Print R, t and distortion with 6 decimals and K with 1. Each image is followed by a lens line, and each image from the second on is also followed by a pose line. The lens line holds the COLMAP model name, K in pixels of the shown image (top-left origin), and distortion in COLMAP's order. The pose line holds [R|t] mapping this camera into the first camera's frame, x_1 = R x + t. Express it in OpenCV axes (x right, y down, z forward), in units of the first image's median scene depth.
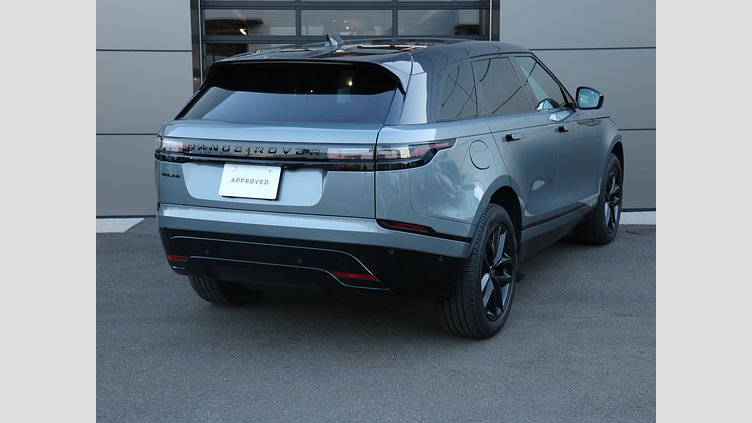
lens RADIAL K [[1010.5, 0, 379.6], [0, 1010.5, 214.4], [0, 0, 1]] dist [0.100751, 0.000000]
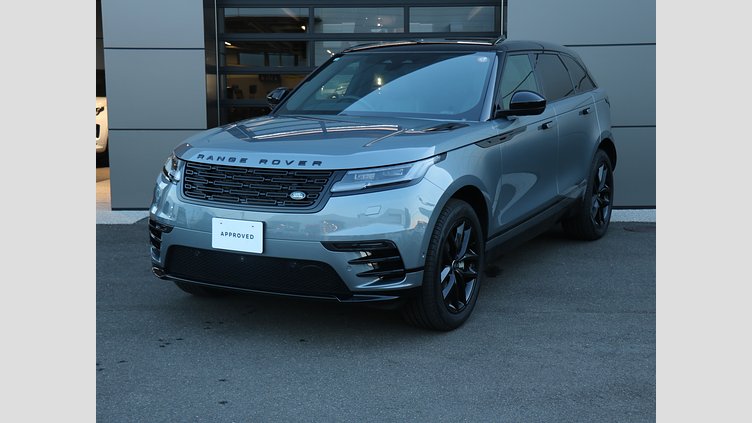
lens RADIAL K [[1010.5, 0, 374.9], [0, 1010.5, 213.0], [0, 0, 1]] dist [0.100751, 0.000000]
pose [[0.996683, 0.010008, -0.080764, 0.108862], [-0.009836, 0.999948, 0.002525, 0.001789], [0.080785, -0.001722, 0.996730, -0.017015]]
